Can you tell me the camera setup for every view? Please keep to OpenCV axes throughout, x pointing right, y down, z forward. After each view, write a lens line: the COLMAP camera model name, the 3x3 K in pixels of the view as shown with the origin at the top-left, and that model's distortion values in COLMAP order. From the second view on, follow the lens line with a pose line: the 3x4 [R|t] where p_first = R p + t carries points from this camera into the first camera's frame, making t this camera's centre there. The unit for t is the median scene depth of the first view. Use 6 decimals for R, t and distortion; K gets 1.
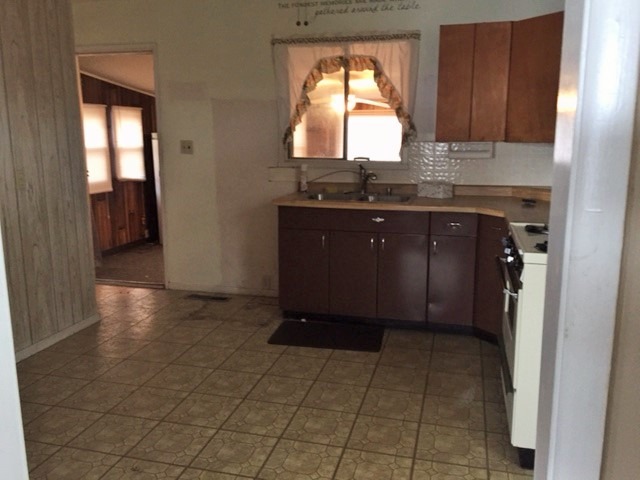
lens RADIAL K [[547.9, 0, 319.2], [0, 547.9, 240.3], [0, 0, 1]] dist [0.068505, -0.097912]
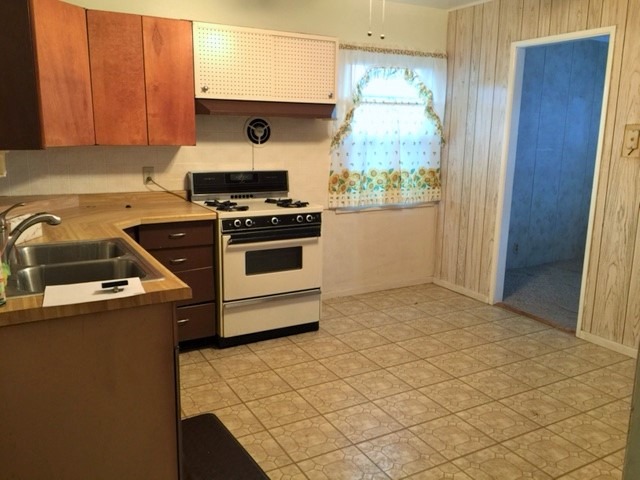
lens RADIAL K [[547.9, 0, 319.4], [0, 547.9, 240.6], [0, 0, 1]] dist [0.068505, -0.097912]
pose [[-0.699801, -0.146505, 0.699153, -0.704977], [0.127090, 0.937593, 0.323677, -0.362513], [-0.702942, 0.315364, -0.637509, 1.764316]]
